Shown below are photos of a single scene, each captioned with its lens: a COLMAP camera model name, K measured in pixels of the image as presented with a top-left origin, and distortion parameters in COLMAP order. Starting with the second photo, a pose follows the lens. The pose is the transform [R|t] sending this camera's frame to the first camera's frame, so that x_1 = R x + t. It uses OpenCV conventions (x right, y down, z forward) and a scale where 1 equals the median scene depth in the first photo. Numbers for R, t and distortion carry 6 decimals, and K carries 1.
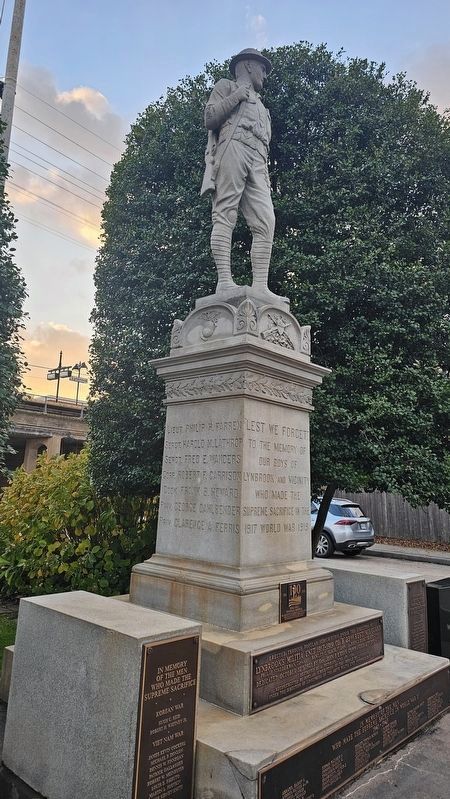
lens RADIAL K [[535.6, 0, 222.5], [0, 535.6, 396.7], [0, 0, 1]] dist [0.081550, -0.076509]
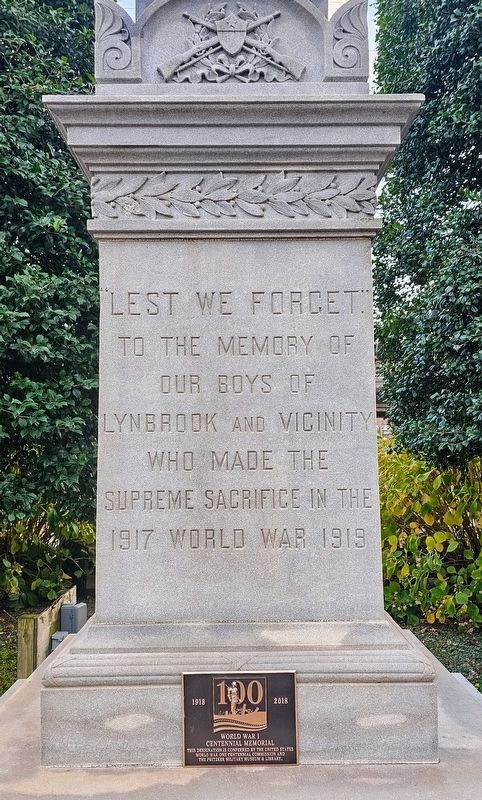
lens RADIAL K [[677.4, 0, 239.0], [0, 677.4, 436.1], [0, 0, 1]] dist [0.147891, -0.249091]
pose [[0.676090, -0.056358, -0.734660, 0.526734], [0.159817, 0.984550, 0.071548, 0.138522], [0.719278, -0.165784, 0.674652, 0.708352]]
